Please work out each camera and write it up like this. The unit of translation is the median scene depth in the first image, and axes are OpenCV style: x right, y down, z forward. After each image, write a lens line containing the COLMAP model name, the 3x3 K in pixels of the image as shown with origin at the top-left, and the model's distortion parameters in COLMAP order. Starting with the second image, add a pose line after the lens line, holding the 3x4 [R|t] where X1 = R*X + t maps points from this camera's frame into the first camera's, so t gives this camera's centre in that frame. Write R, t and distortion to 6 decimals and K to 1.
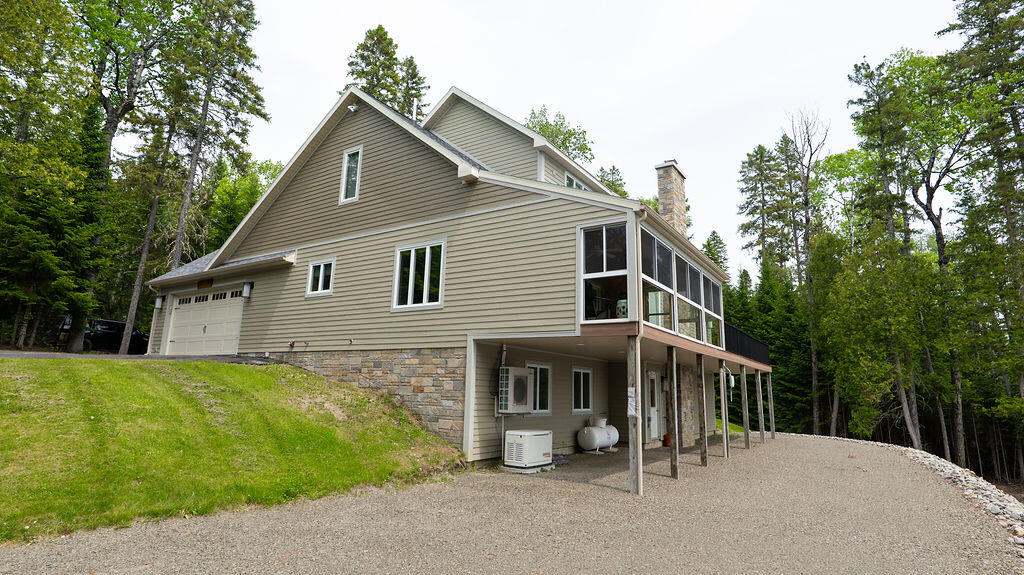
lens RADIAL K [[531.7, 0, 512.0], [0, 531.7, 287.5], [0, 0, 1]] dist [-0.001414, 0.000561]
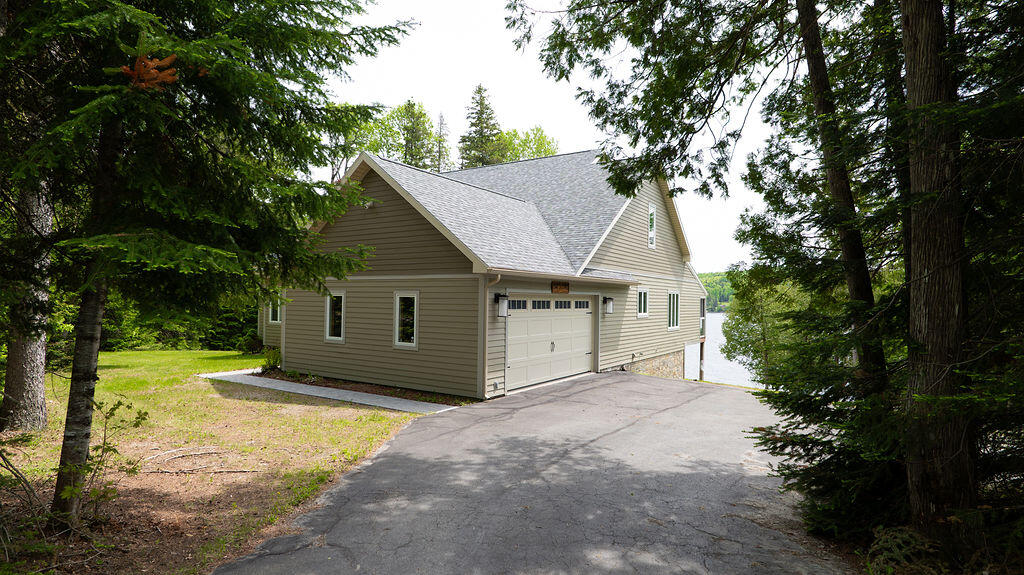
lens RADIAL K [[531.7, 0, 512.0], [0, 531.7, 287.5], [0, 0, 1]] dist [-0.001414, 0.000561]
pose [[0.005800, -0.000195, 0.999983, -1.645065], [-0.204789, 0.978805, 0.001378, 0.007979], [-0.978789, -0.204793, 0.005638, 1.300115]]
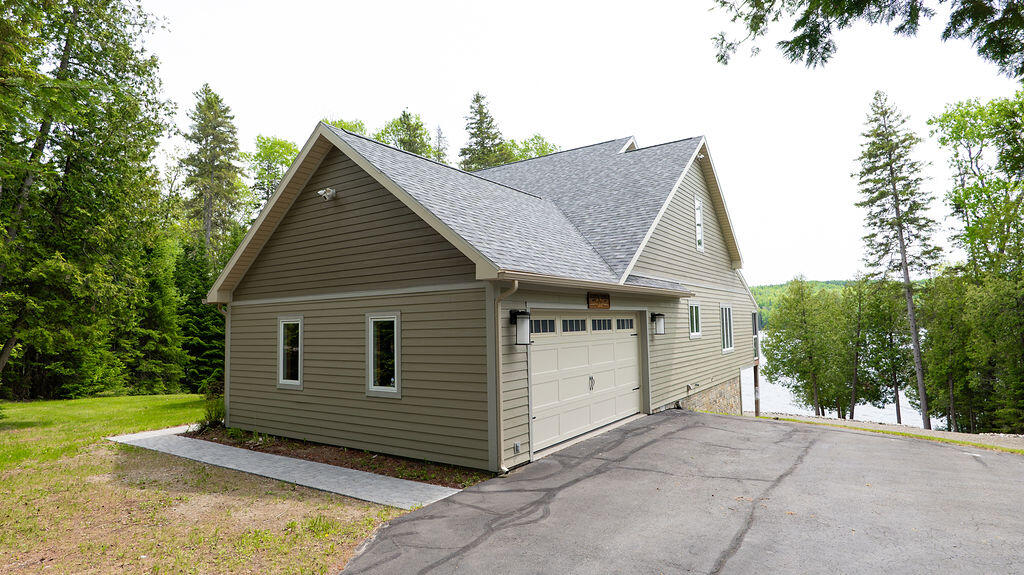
lens RADIAL K [[550.4, 0, 514.4], [0, 550.4, 300.7], [0, 0, 1]] dist [0.000357, 0.000738]
pose [[0.018926, 0.020191, 0.999617, -1.411450], [-0.169084, 0.985460, -0.016704, 0.021597], [-0.985420, -0.168703, 0.022065, 1.312570]]
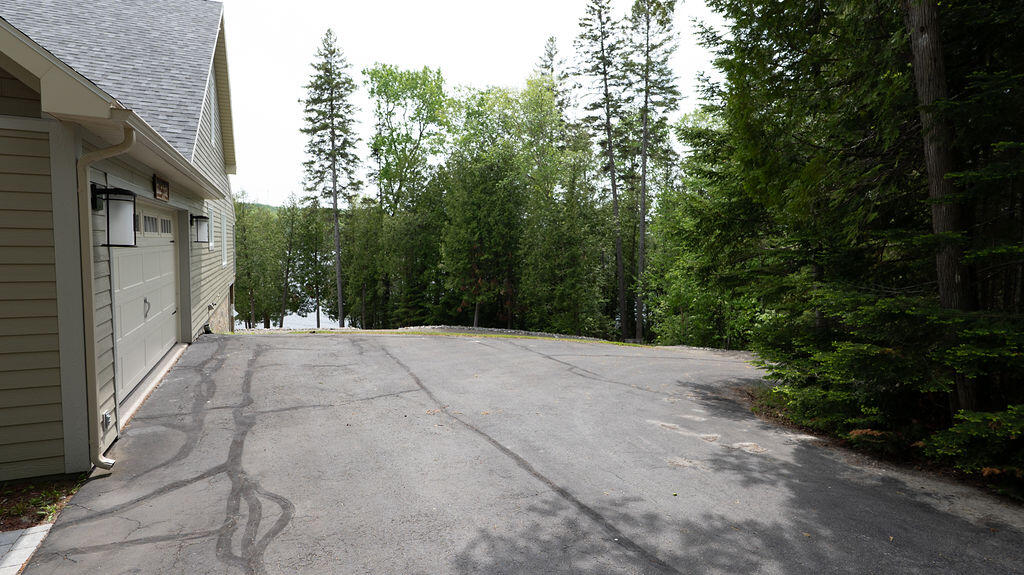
lens RADIAL K [[531.7, 0, 512.0], [0, 531.7, 287.5], [0, 0, 1]] dist [-0.001414, 0.000561]
pose [[-0.845428, -0.088604, 0.526688, -1.230625], [-0.147588, 0.986501, -0.070947, 0.063489], [-0.513293, -0.137713, -0.847093, 1.441386]]
